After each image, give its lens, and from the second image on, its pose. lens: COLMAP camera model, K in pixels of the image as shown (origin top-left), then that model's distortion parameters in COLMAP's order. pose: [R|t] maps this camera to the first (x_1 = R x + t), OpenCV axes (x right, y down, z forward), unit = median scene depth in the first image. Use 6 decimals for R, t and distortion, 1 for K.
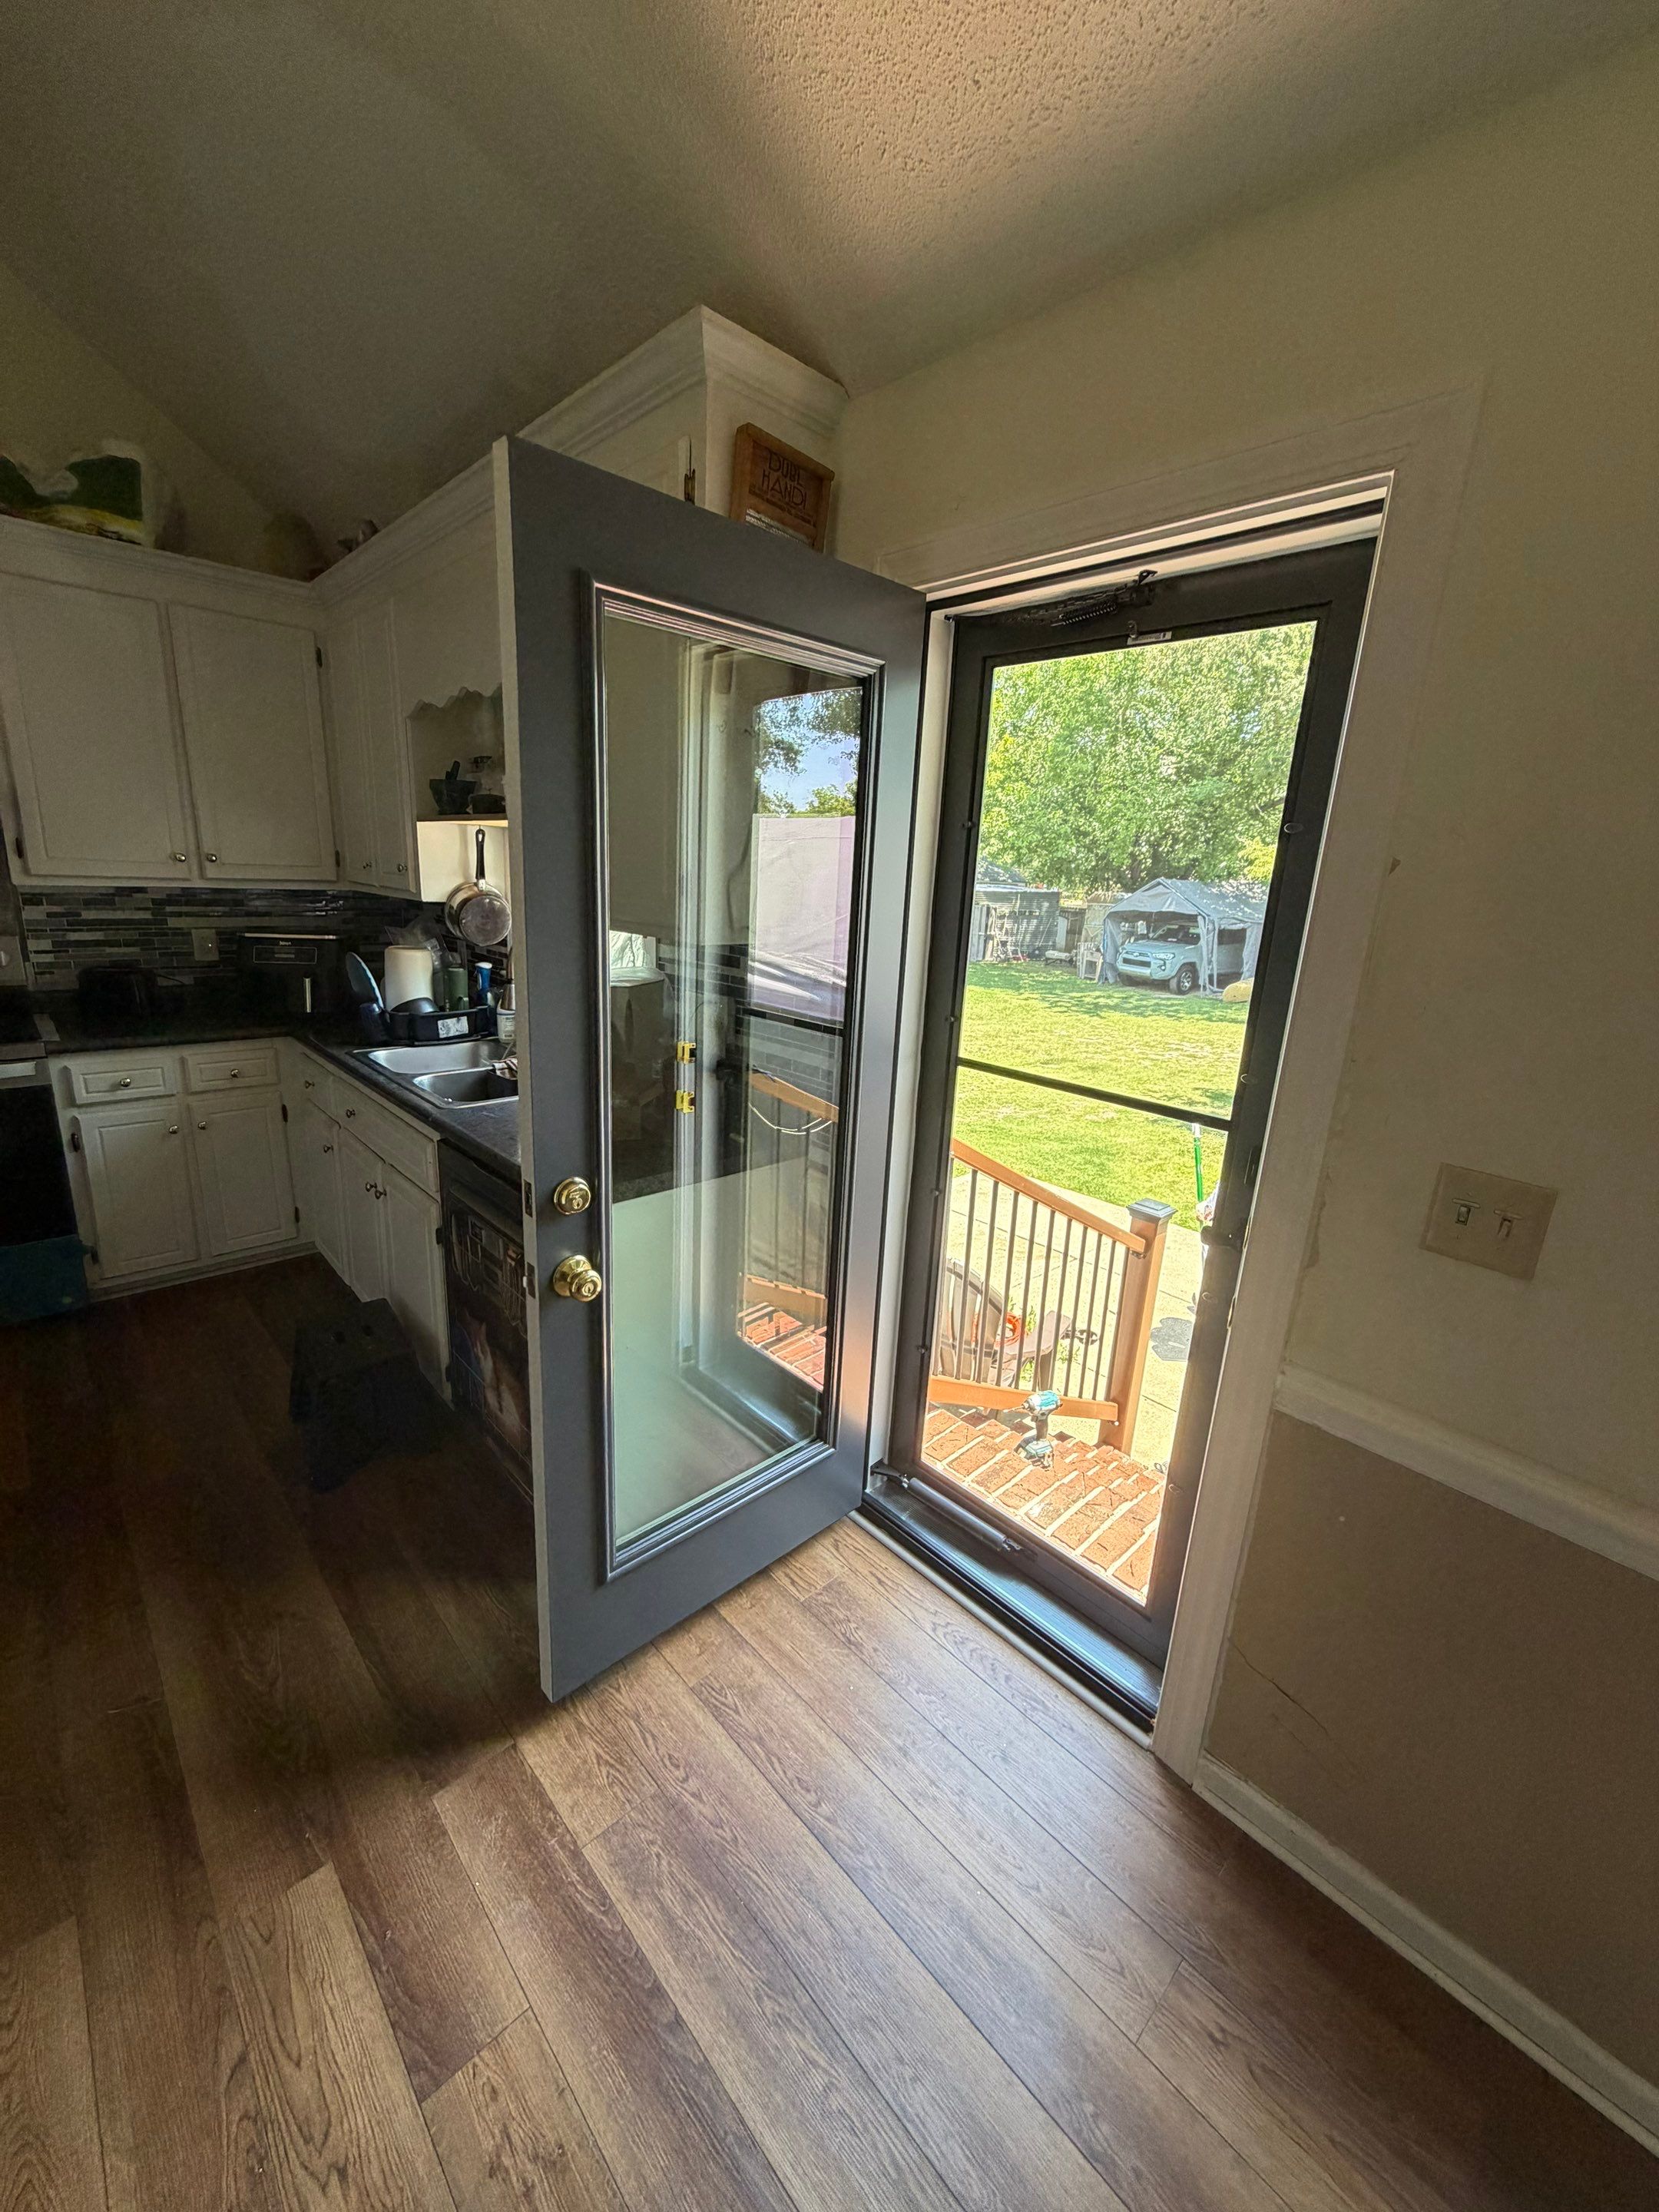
lens RADIAL K [[882.1, 0, 823.9], [0, 882.1, 1103.6], [0, 0, 1]] dist [-0.000591, -0.000054]
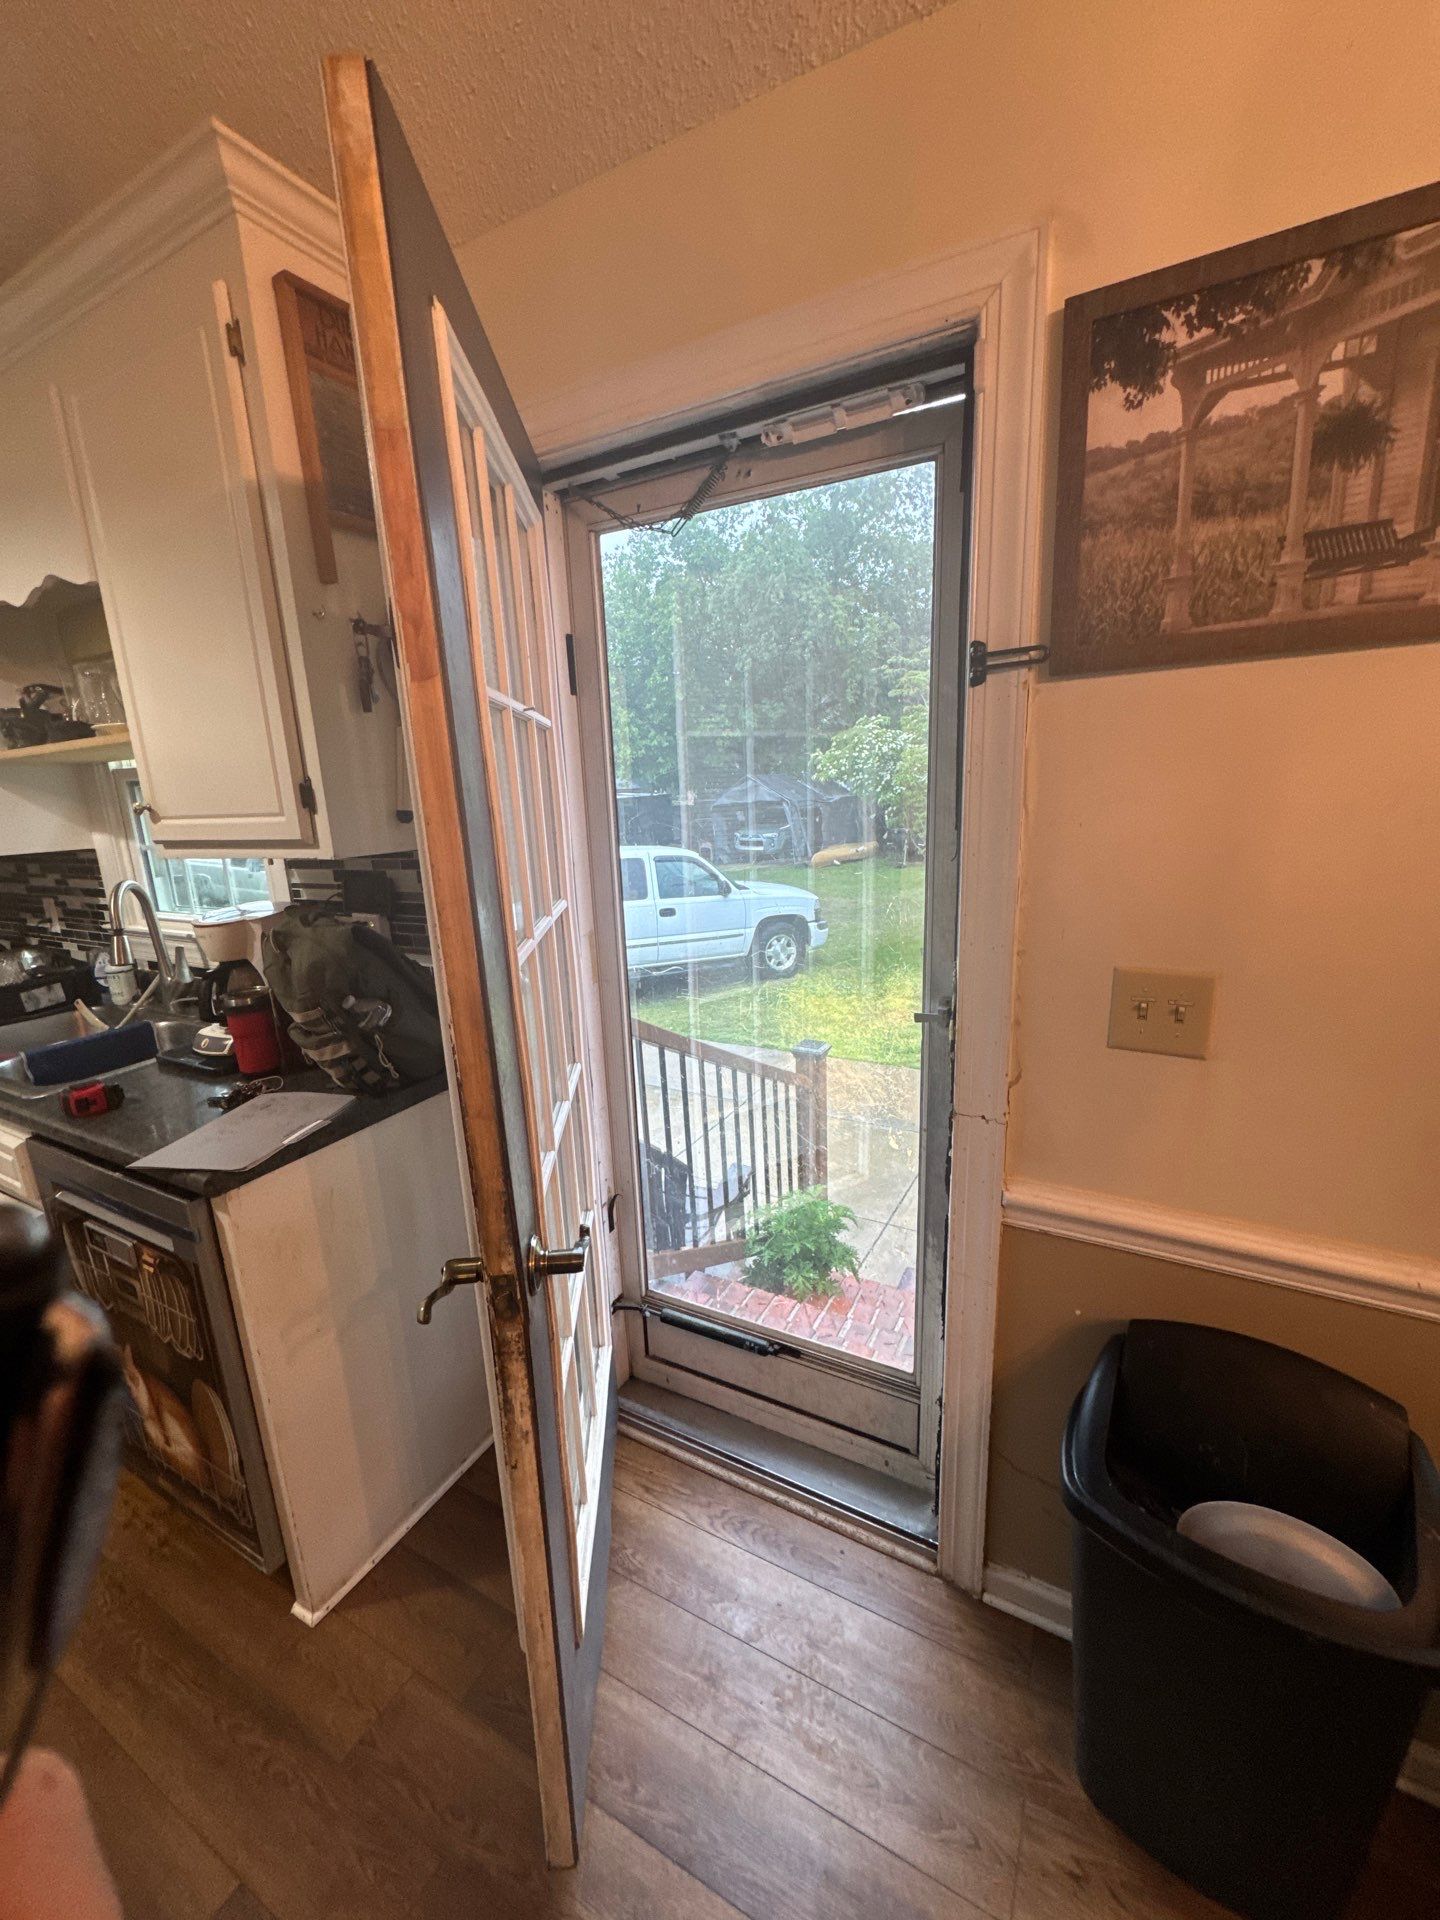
lens RADIAL K [[765.6, 0, 715.1], [0, 765.6, 957.9], [0, 0, 1]] dist [-0.000591, -0.000054]
pose [[0.944993, -0.157626, 0.286604, -0.015977], [0.168213, 0.985671, -0.012537, -0.008568], [-0.280521, 0.060058, 0.957967, 0.165118]]
